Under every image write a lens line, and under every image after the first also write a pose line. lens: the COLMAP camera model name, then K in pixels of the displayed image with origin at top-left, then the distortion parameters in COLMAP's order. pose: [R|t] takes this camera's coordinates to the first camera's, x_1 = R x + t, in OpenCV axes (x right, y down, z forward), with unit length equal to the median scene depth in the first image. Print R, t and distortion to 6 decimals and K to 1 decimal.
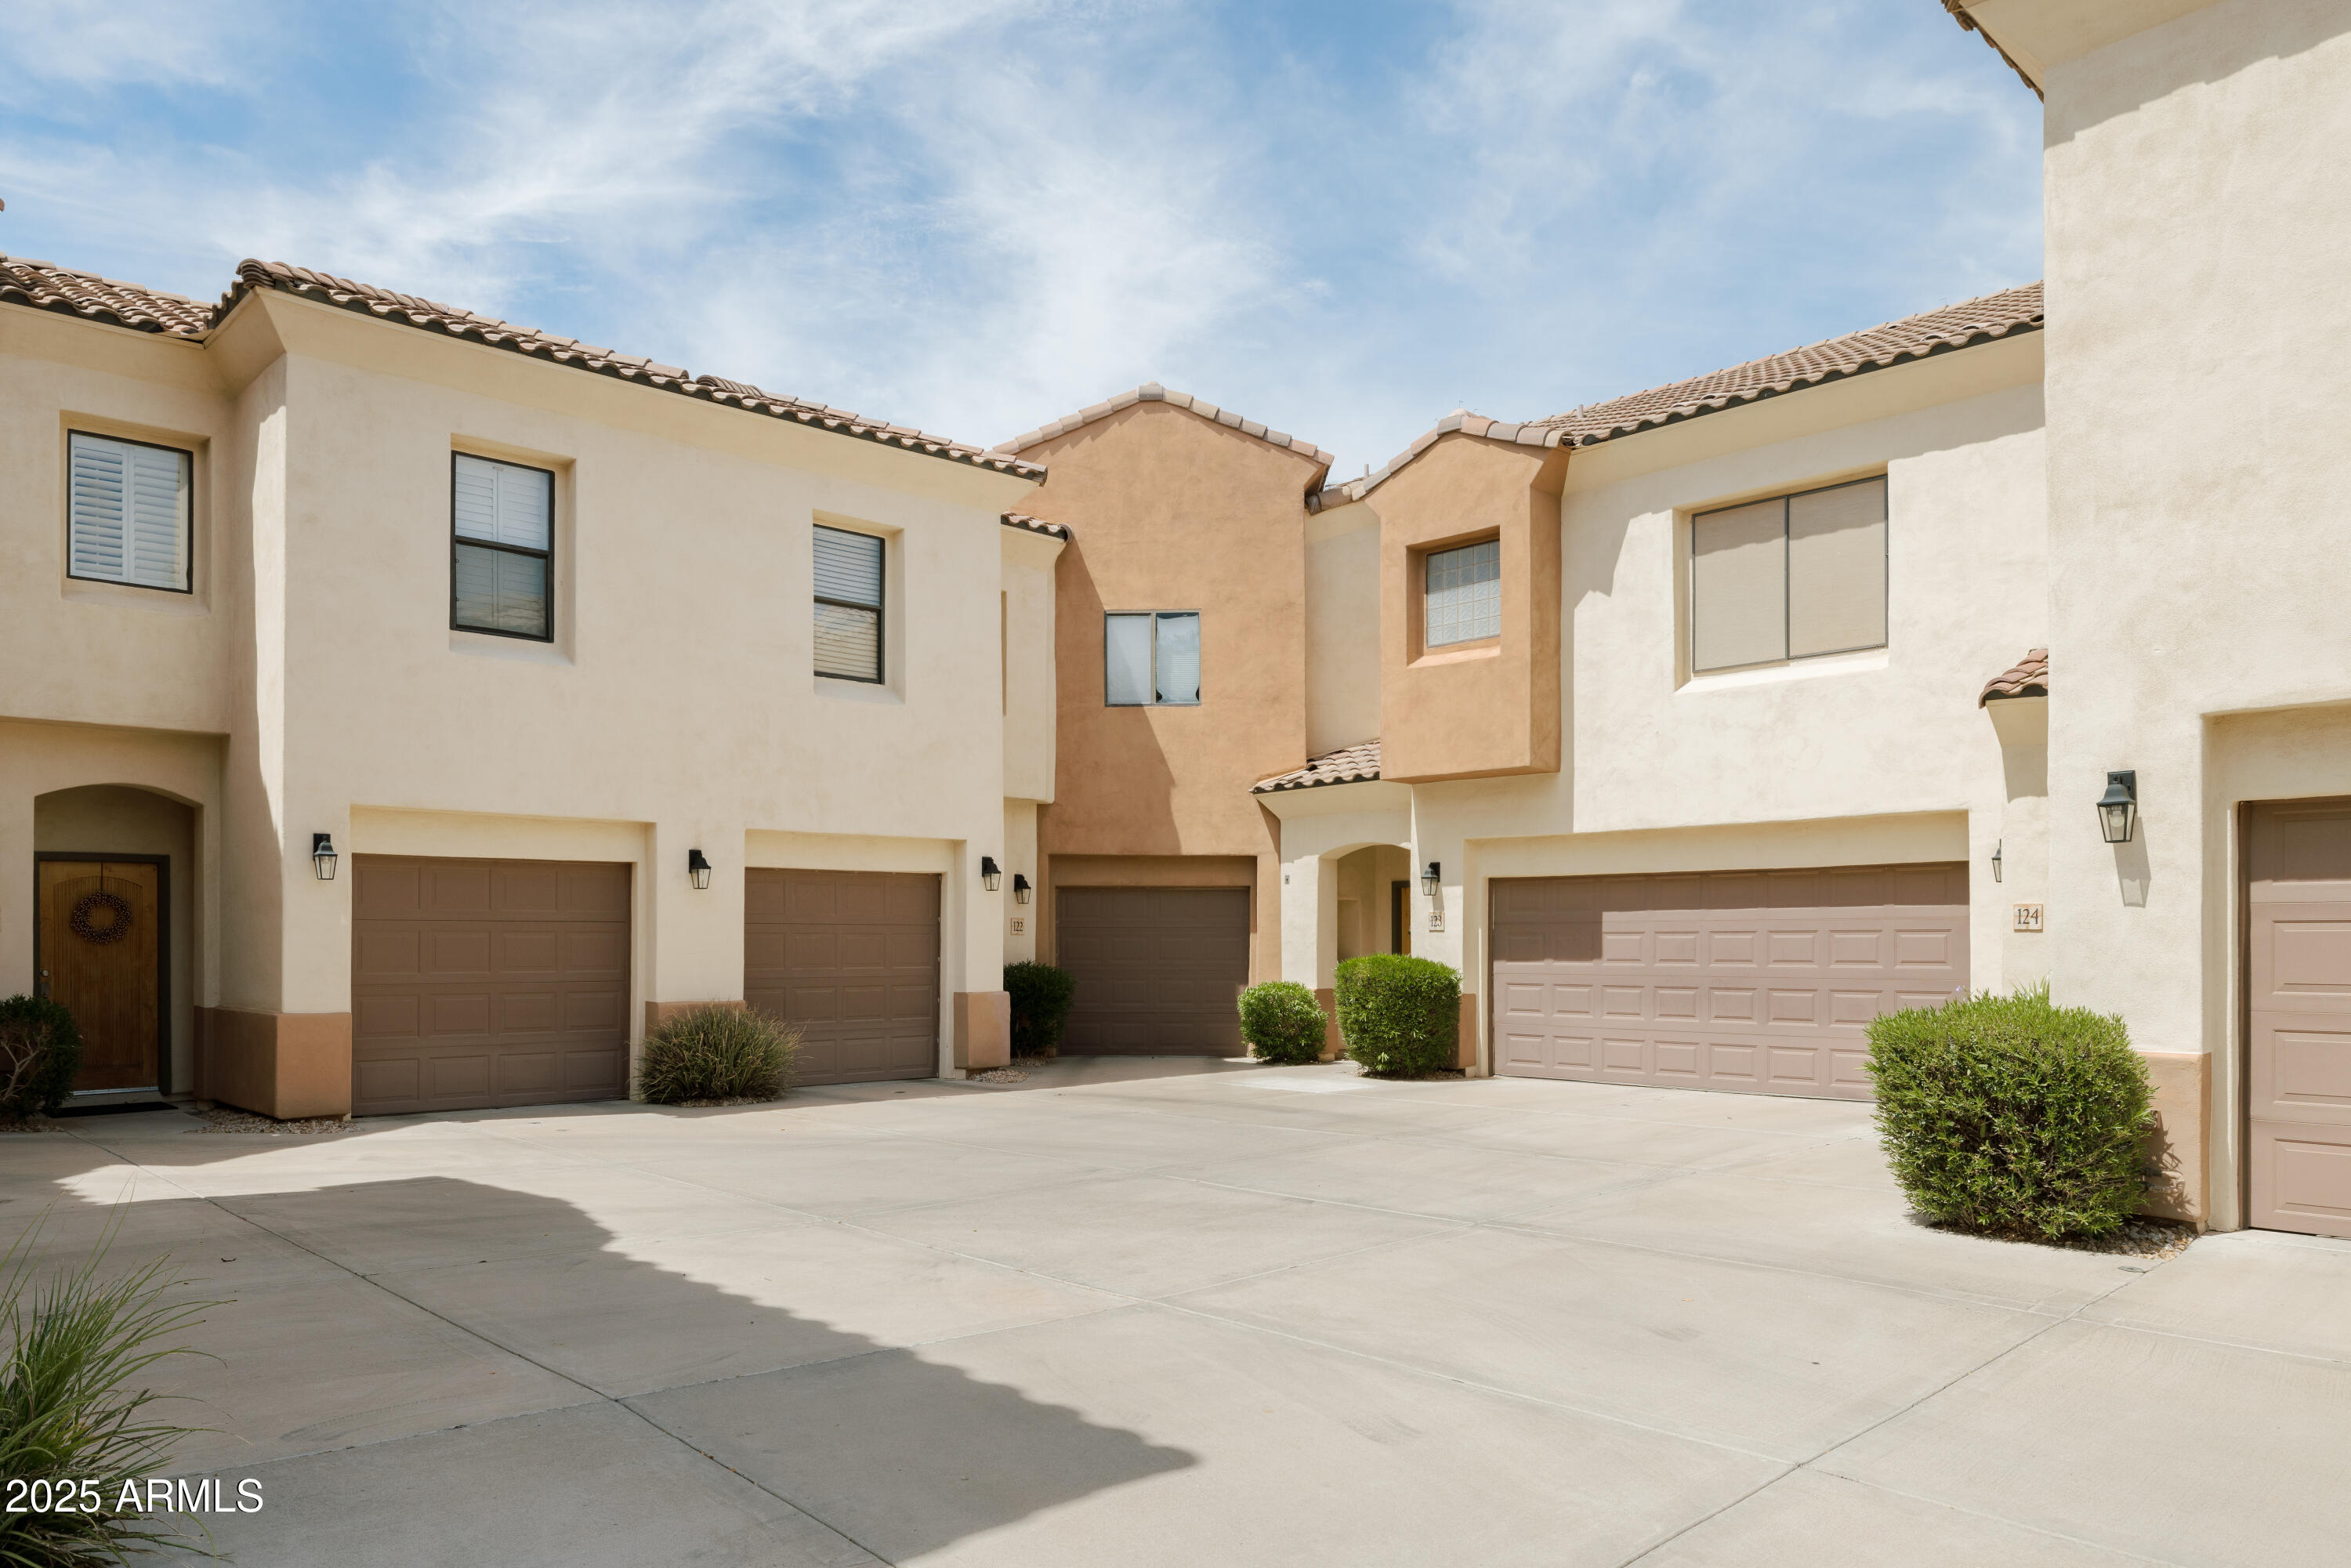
lens RADIAL K [[1583.9, 0, 1175.1], [0, 1583.9, 922.3], [0, 0, 1]] dist [-0.008242, 0.009435]
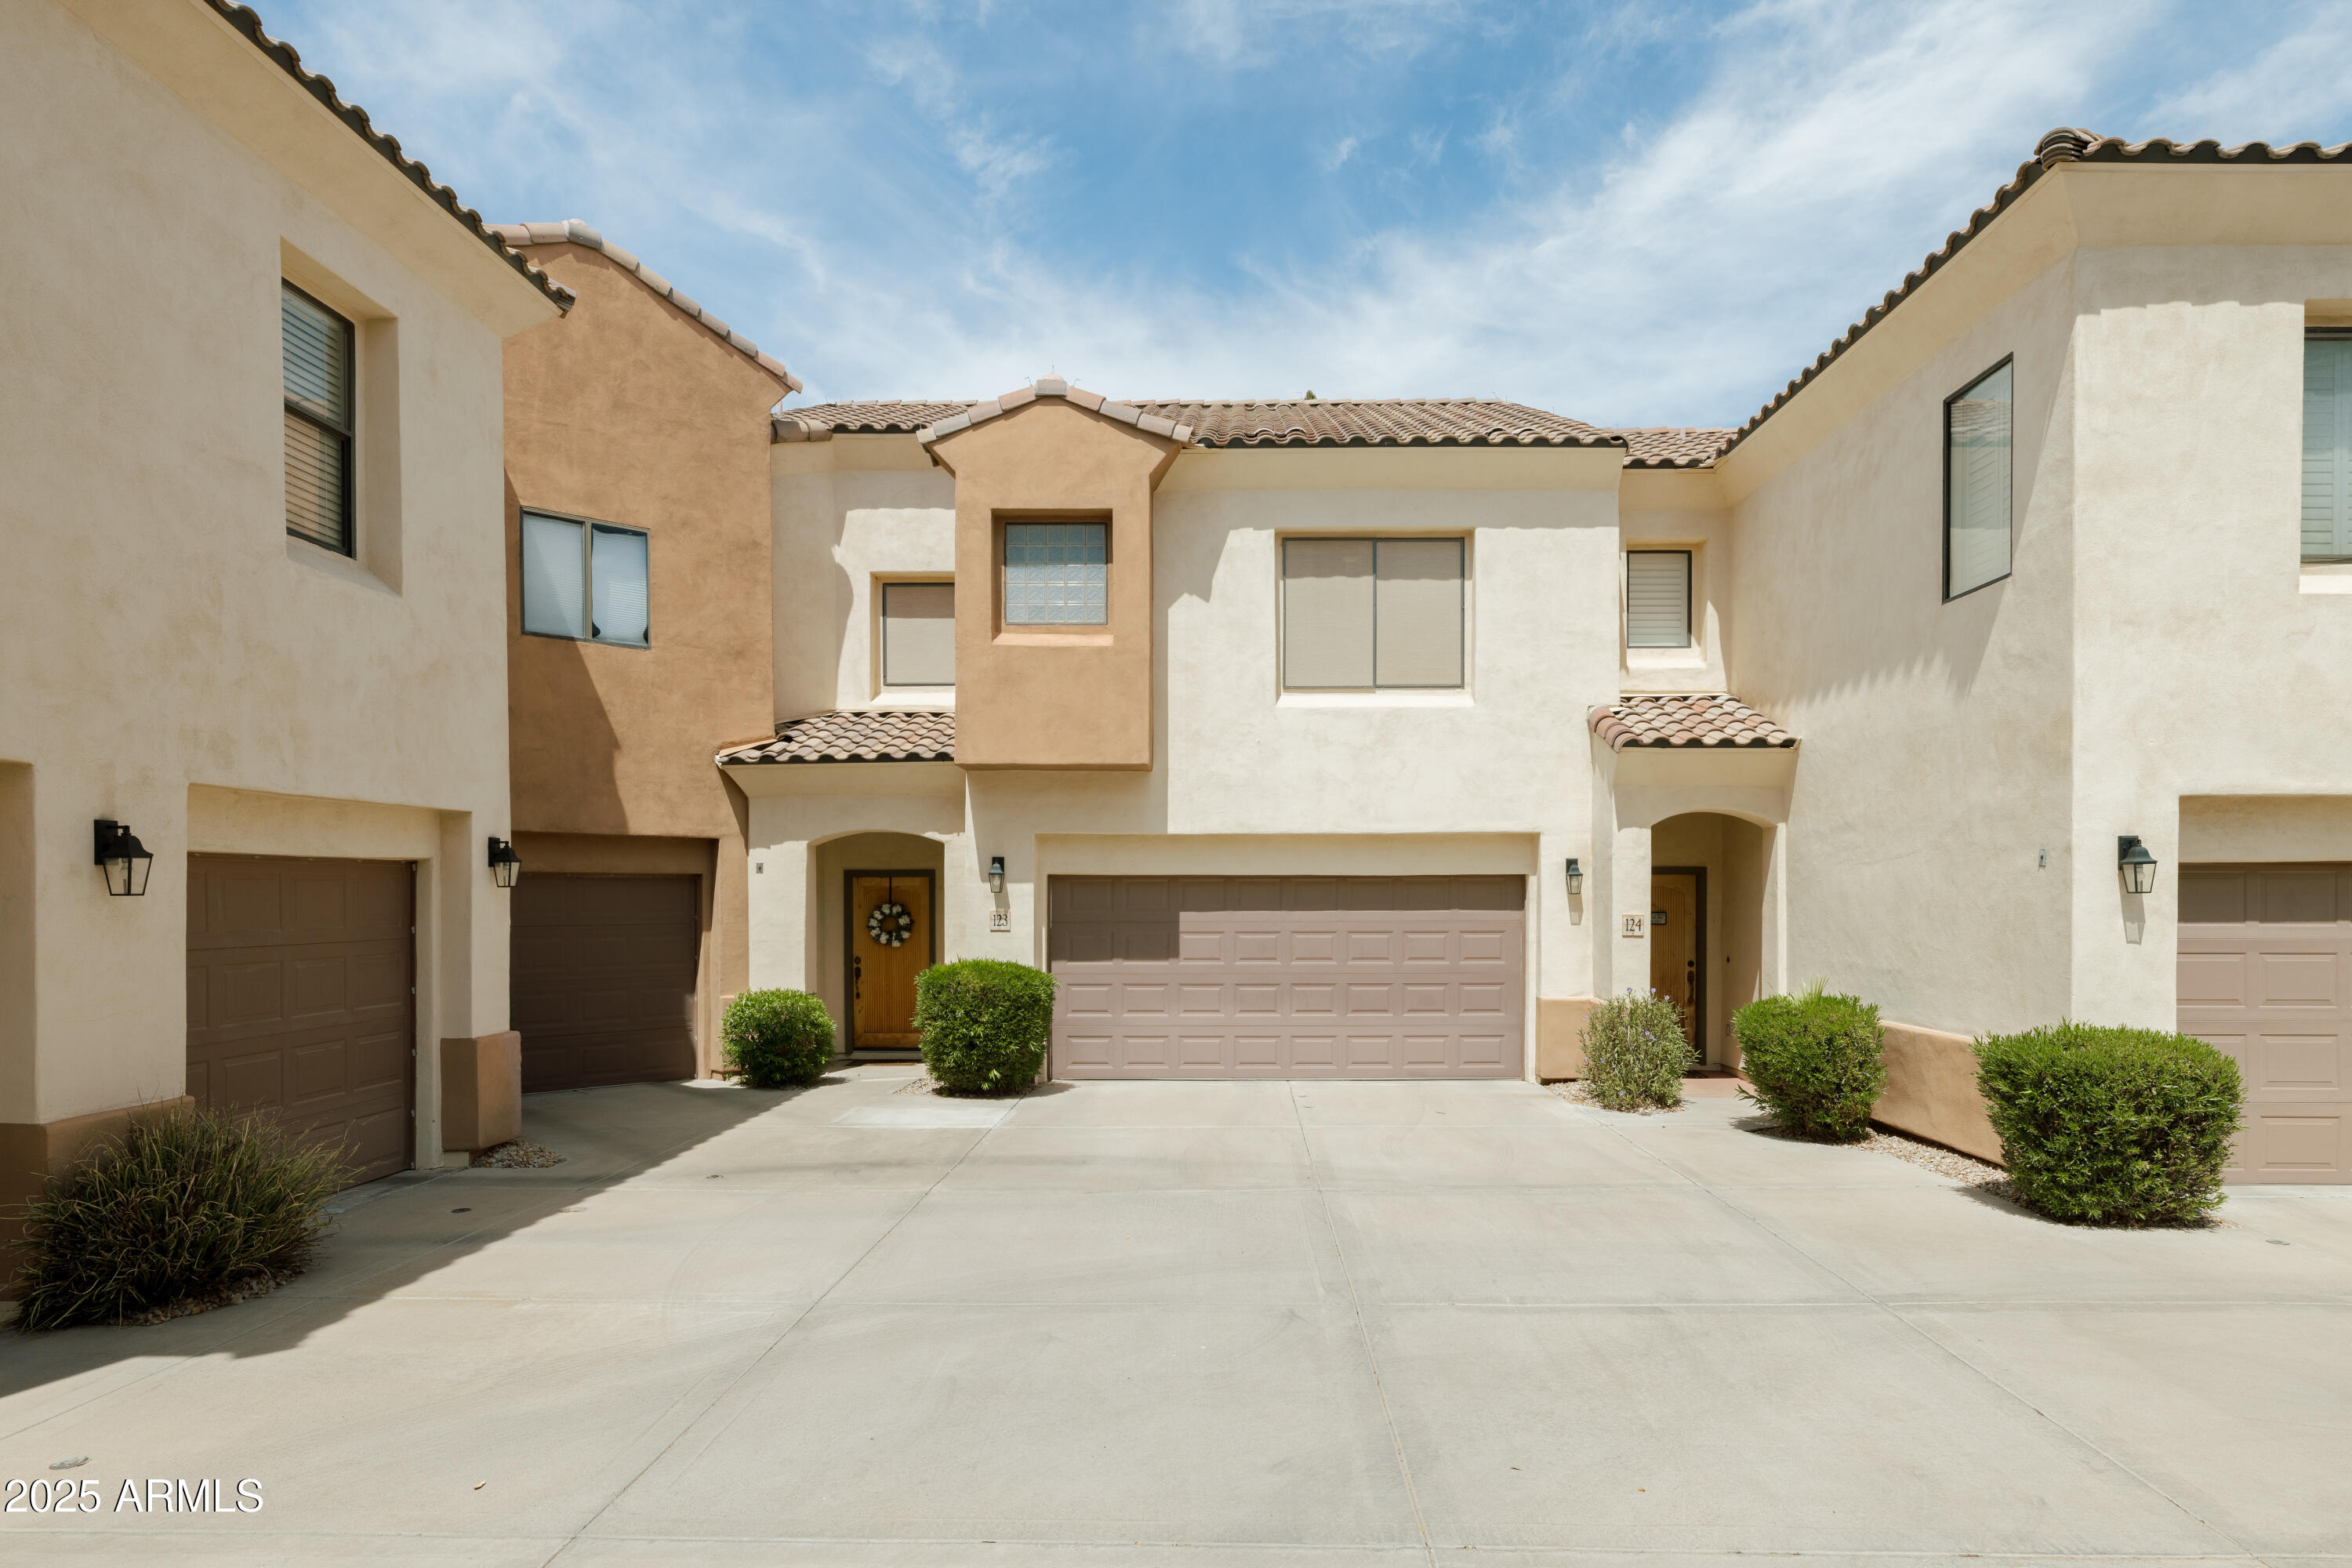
lens RADIAL K [[1336.3, 0, 1274.5], [0, 1336.3, 904.9], [0, 0, 1]] dist [-0.001649, 0.005557]
pose [[0.695954, -0.003727, 0.718077, -0.308591], [-0.009290, 0.999856, 0.014193, -0.024204], [-0.718026, -0.016548, 0.695819, 0.365544]]
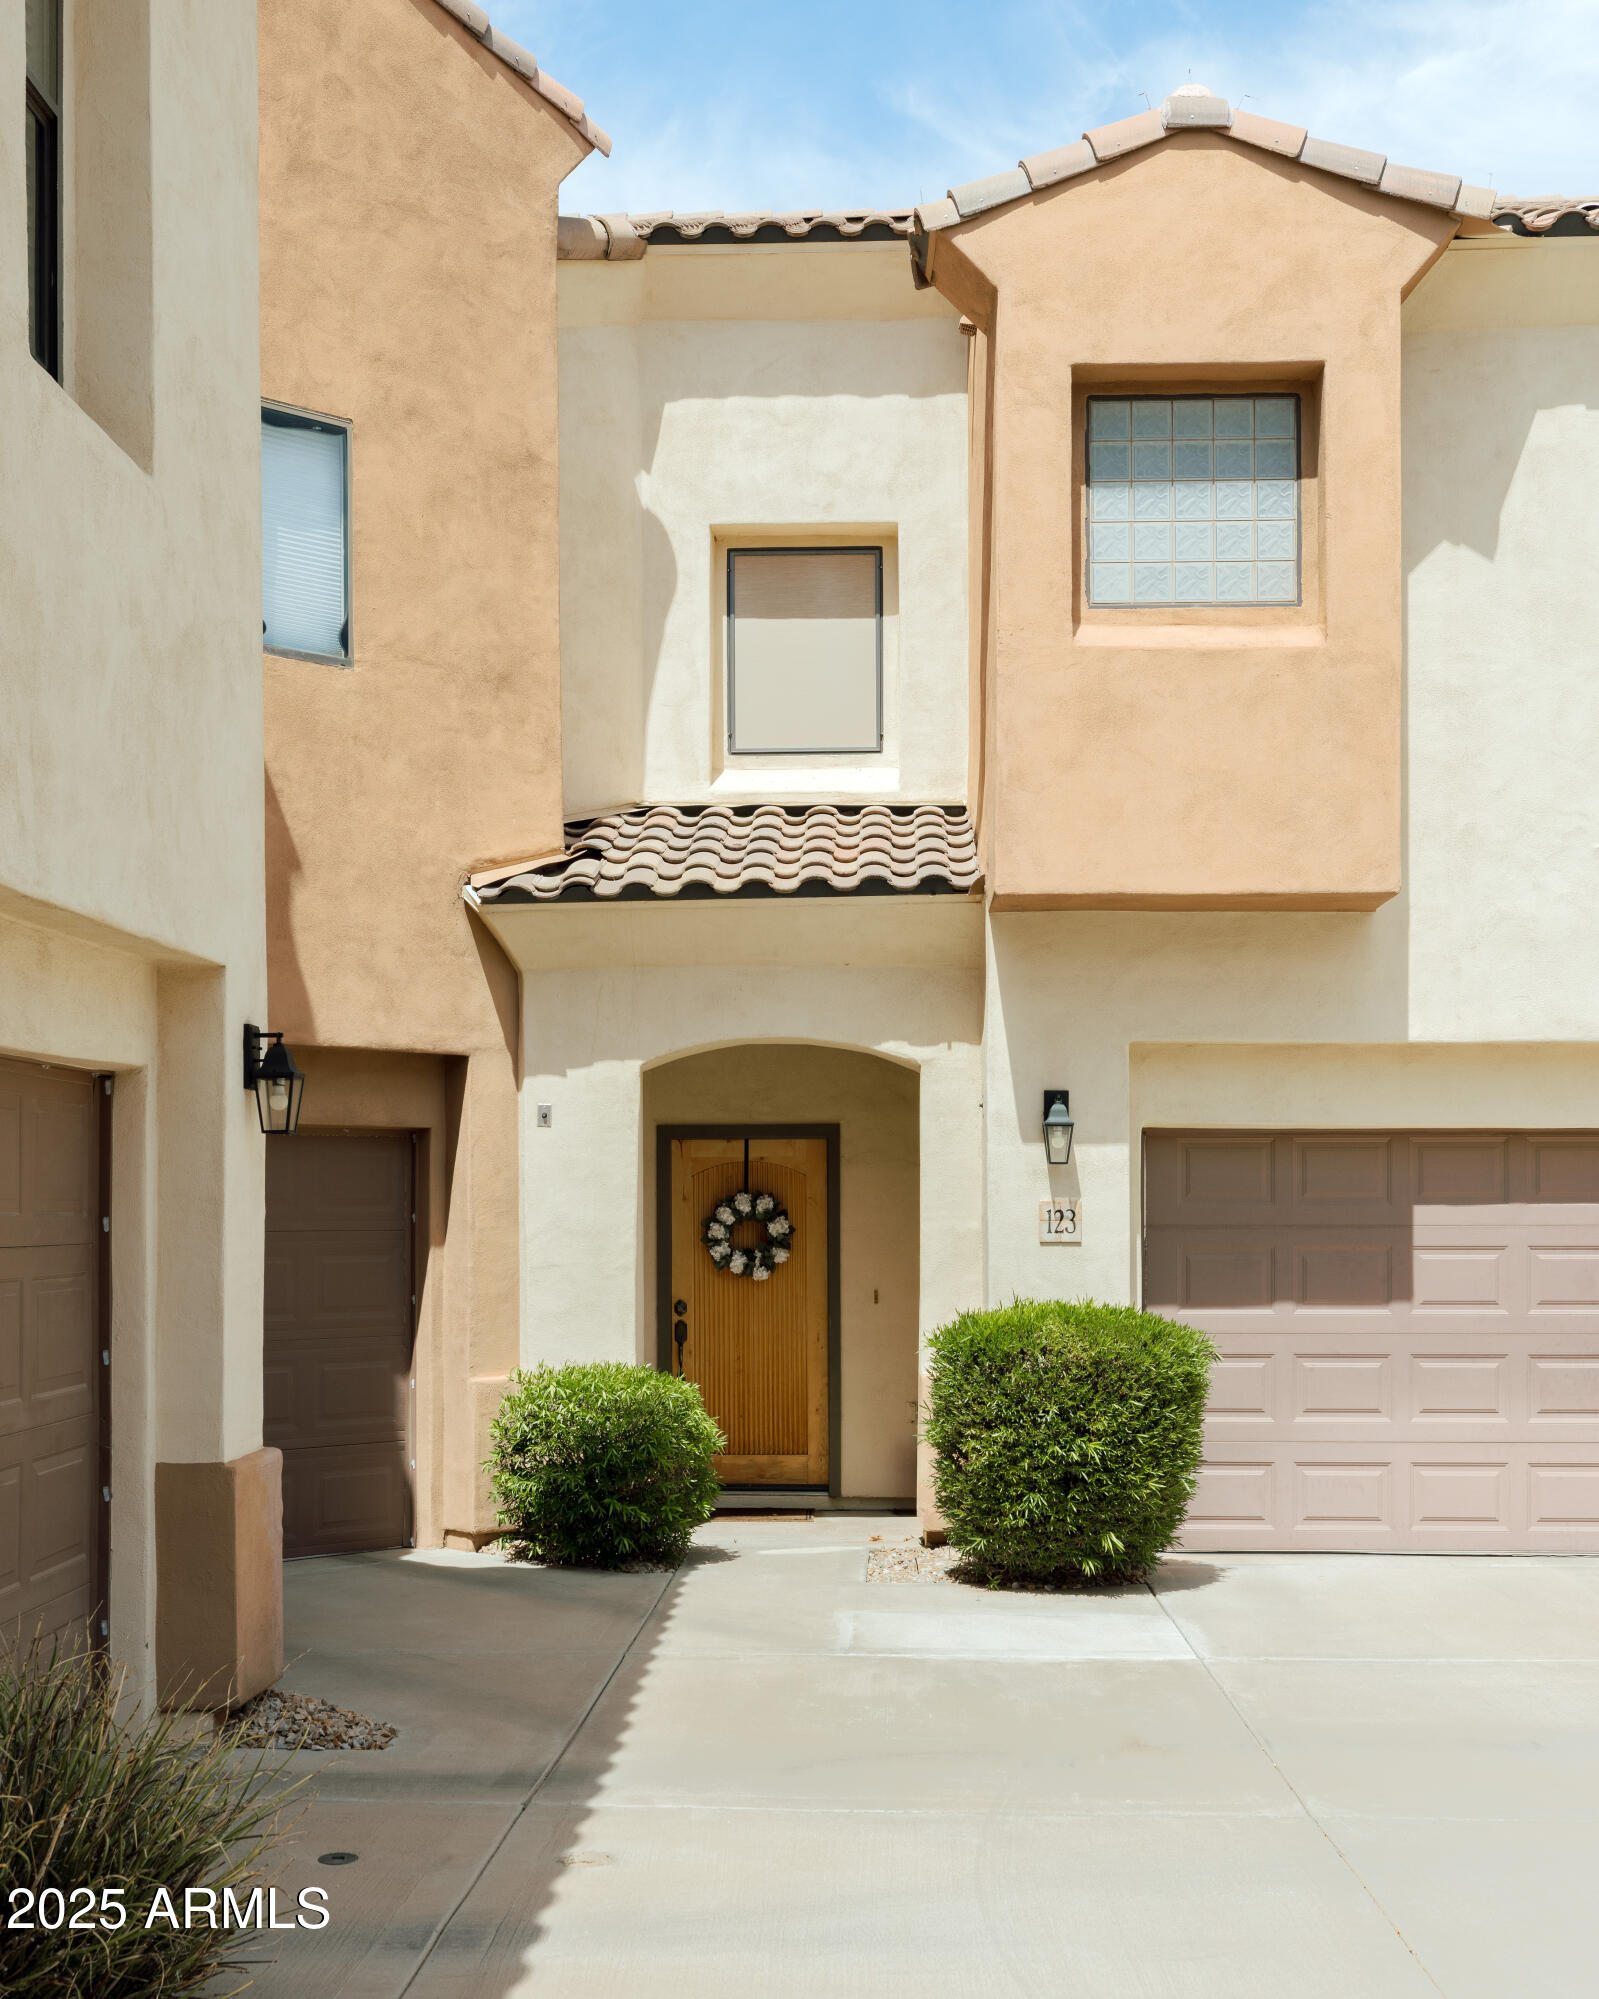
lens RADIAL K [[2405.3, 0, 878.6], [0, 2405.3, 1193.4], [0, 0, 1]] dist [0.004951, 0.000000]
pose [[0.722292, 0.005460, 0.691567, -0.370443], [-0.008395, 0.999964, 0.000874, -0.009641], [-0.691537, -0.006437, 0.722312, 0.586625]]
